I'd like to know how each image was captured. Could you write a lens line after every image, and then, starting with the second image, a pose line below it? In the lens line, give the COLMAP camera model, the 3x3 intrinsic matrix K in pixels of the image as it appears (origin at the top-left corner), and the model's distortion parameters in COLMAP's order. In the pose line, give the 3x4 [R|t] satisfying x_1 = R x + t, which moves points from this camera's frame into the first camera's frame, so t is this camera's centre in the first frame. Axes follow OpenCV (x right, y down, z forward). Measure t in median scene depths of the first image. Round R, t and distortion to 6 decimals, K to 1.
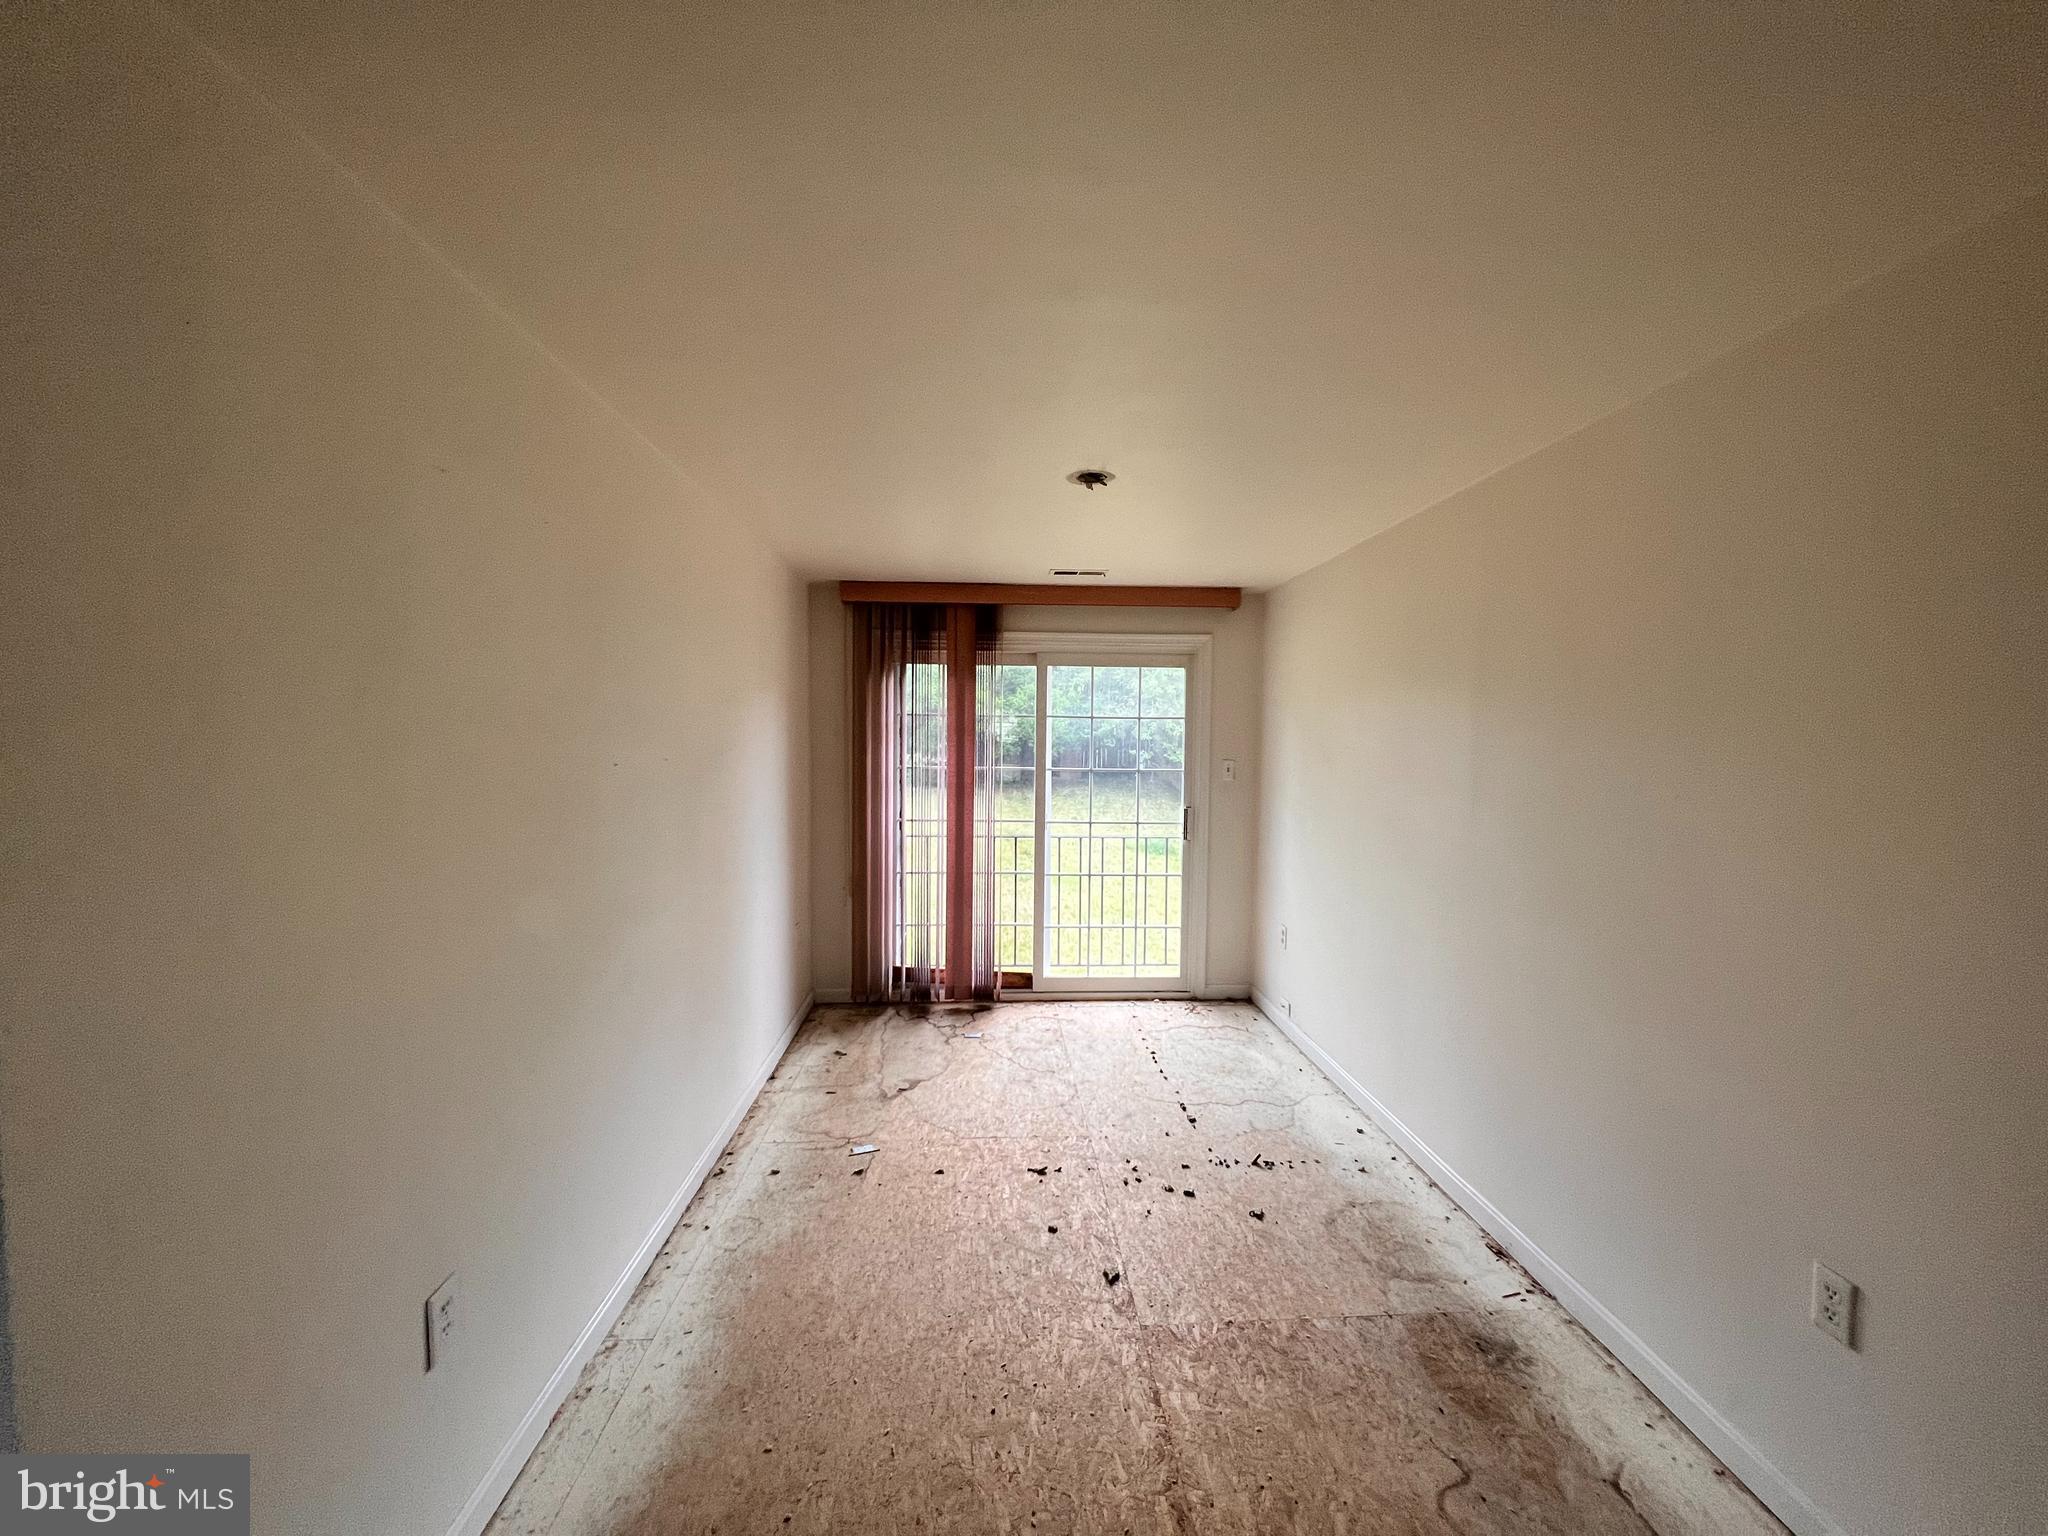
lens RADIAL K [[820.6, 0, 1024.0], [0, 820.6, 768.0], [0, 0, 1]] dist [-0.000024, -0.000051]
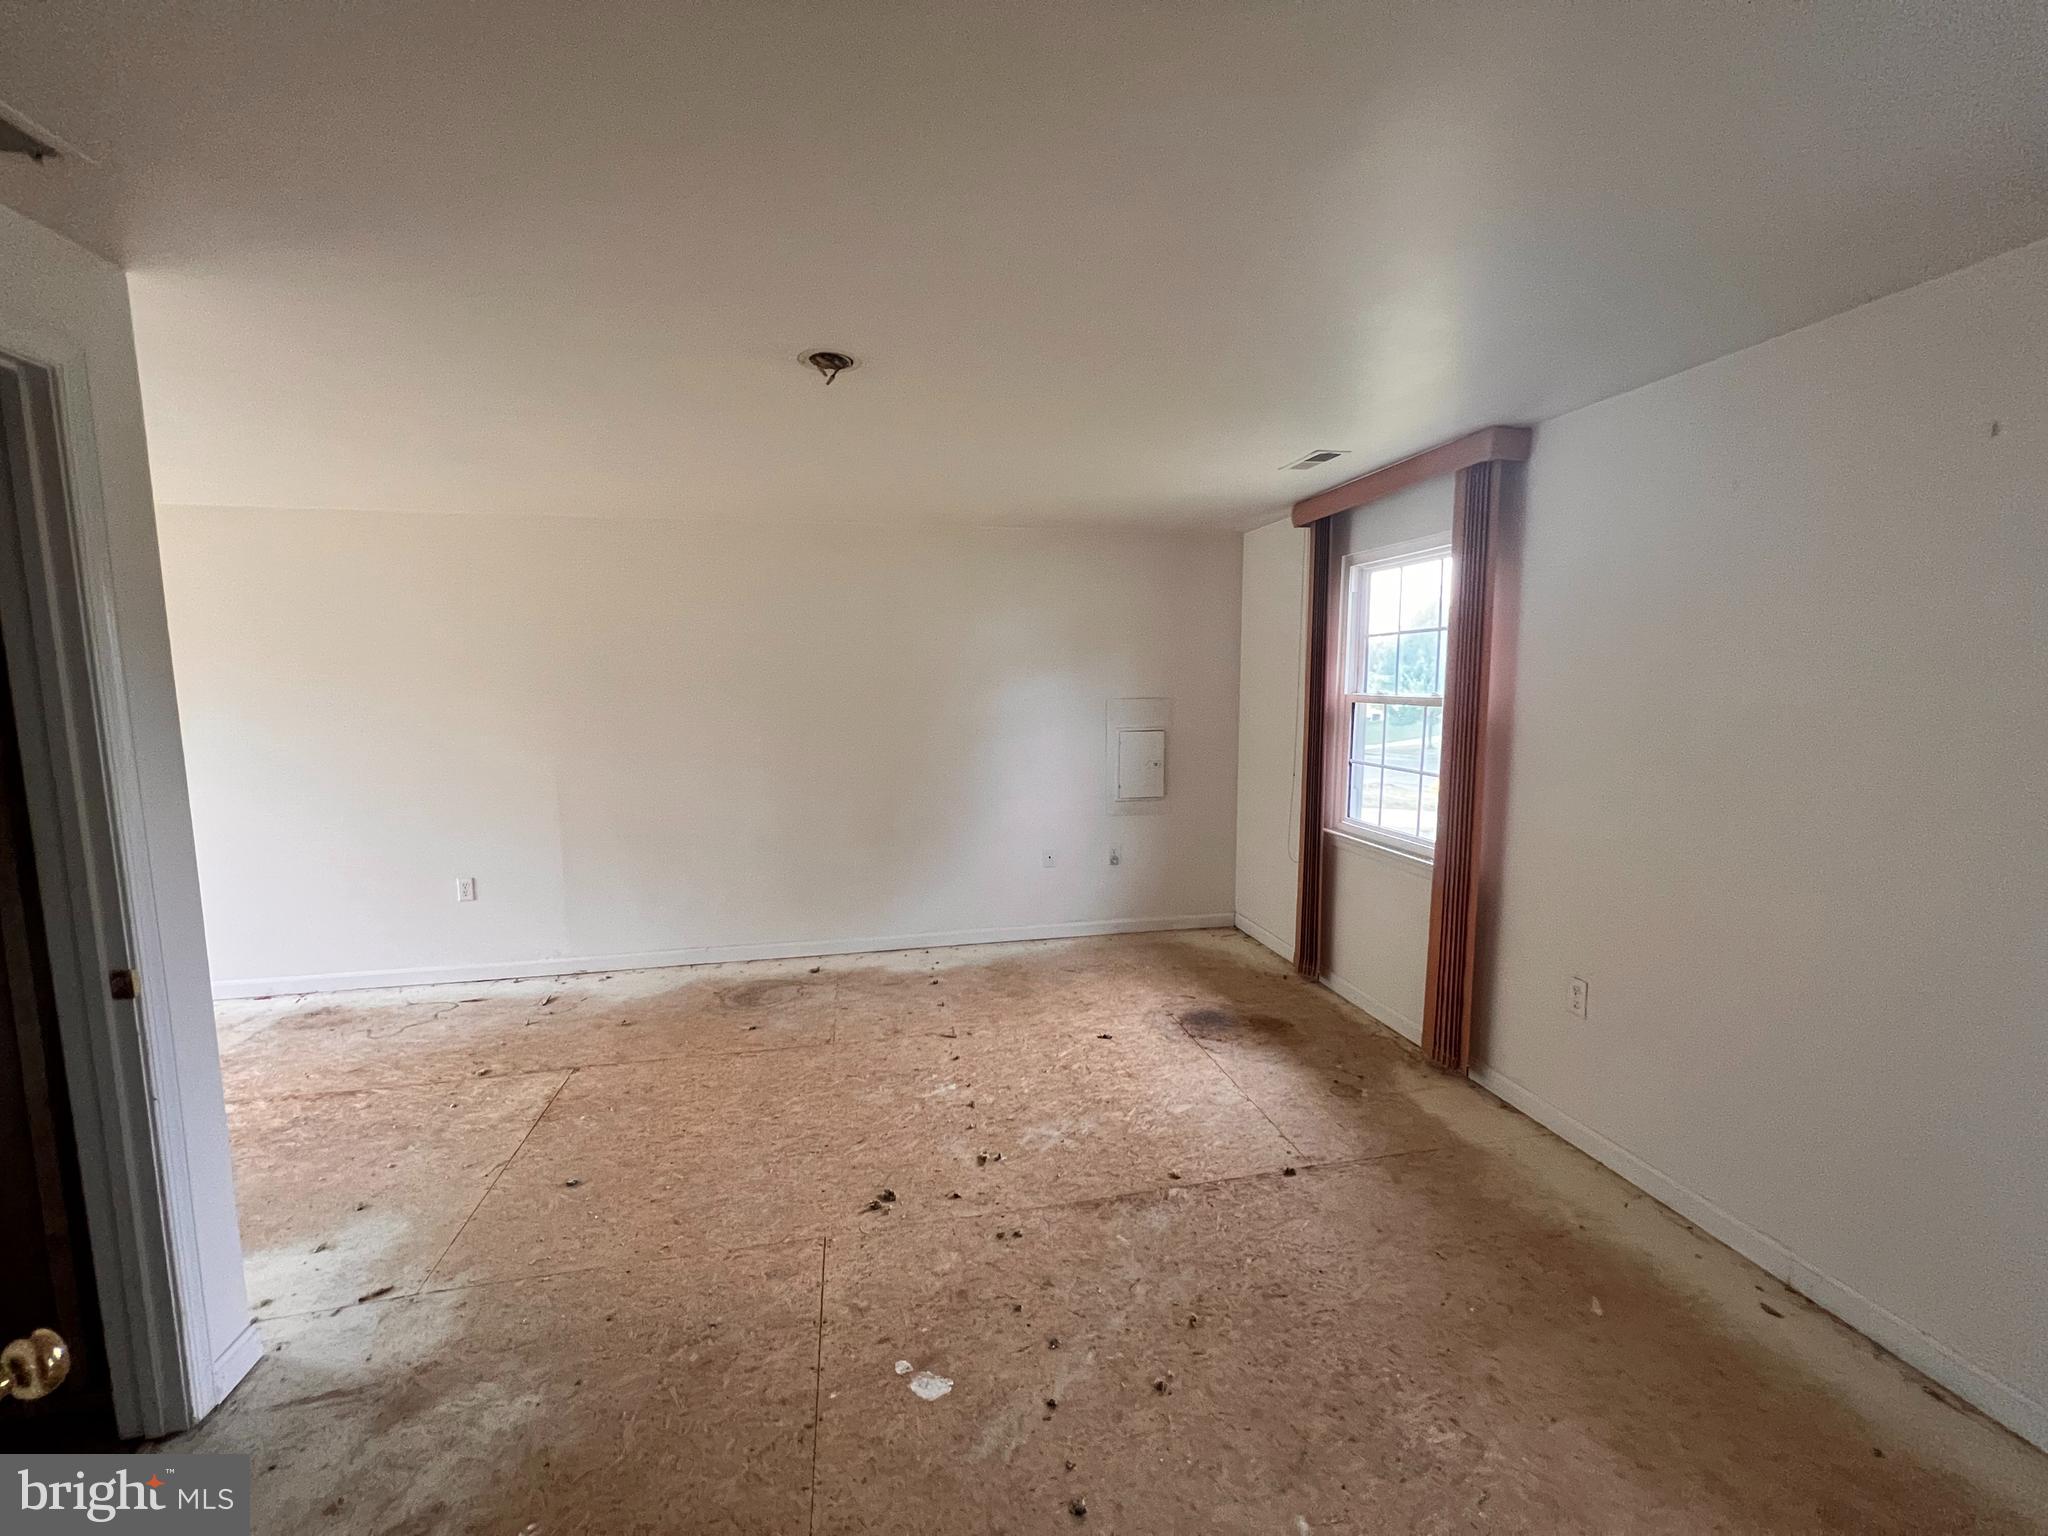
lens RADIAL K [[820.6, 0, 1024.0], [0, 820.6, 768.0], [0, 0, 1]] dist [-0.000024, -0.000051]
pose [[-0.155537, -0.114889, 0.981126, -1.622031], [0.040648, 0.991628, 0.122563, -0.008857], [-0.986993, 0.058944, -0.149565, -0.378991]]
